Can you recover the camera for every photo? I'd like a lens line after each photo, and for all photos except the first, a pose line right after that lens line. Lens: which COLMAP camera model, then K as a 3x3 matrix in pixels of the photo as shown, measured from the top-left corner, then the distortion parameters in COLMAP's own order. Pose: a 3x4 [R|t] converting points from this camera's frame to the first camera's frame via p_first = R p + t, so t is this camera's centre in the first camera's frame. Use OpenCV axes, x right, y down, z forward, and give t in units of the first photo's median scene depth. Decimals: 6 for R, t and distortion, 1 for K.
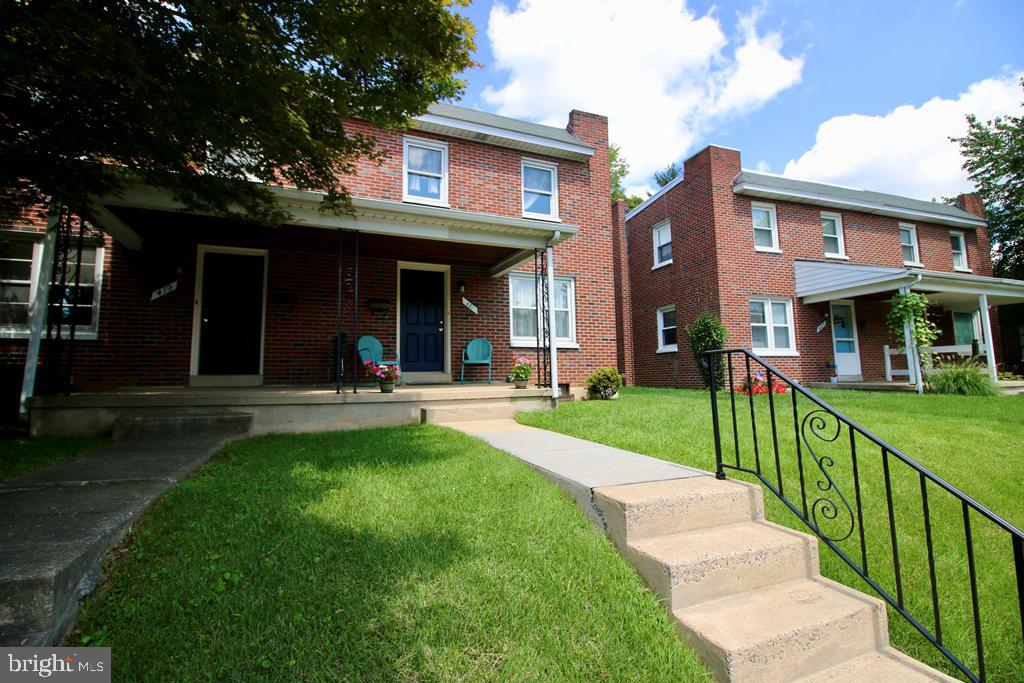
lens RADIAL K [[469.3, 0, 510.6], [0, 469.3, 328.6], [0, 0, 1]] dist [-0.000392, -0.013085]
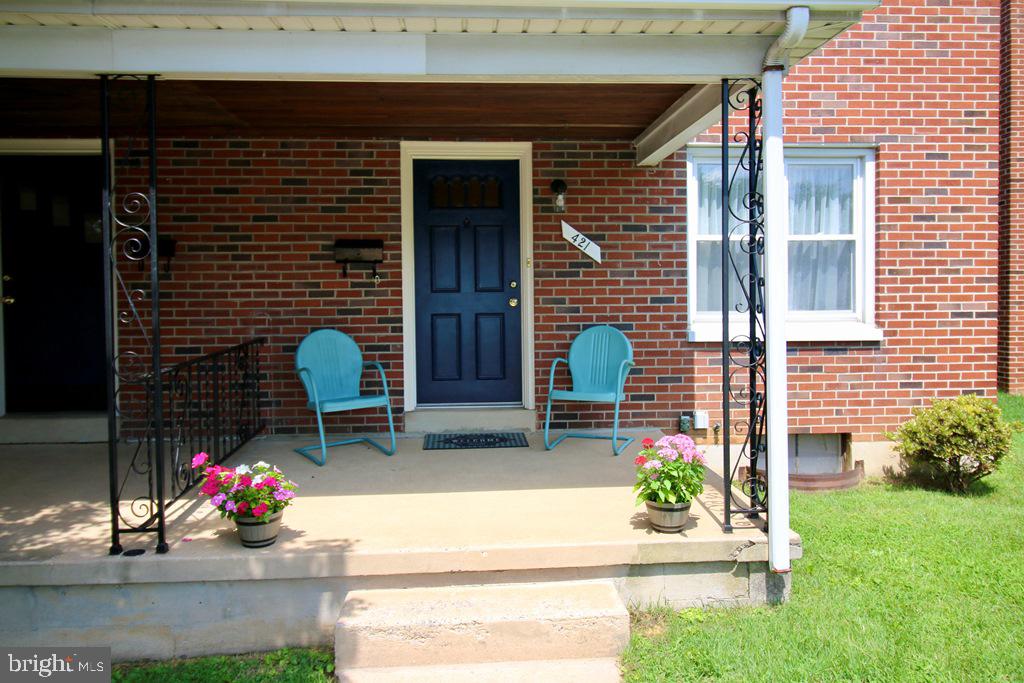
lens RADIAL K [[741.2, 0, 511.5], [0, 741.2, 327.5], [0, 0, 1]] dist [0.002208, -0.000444]
pose [[0.944755, 0.013333, -0.327507, 0.065288], [0.032580, 0.990405, 0.134301, -0.063787], [0.326155, -0.137552, 0.935255, 0.382144]]
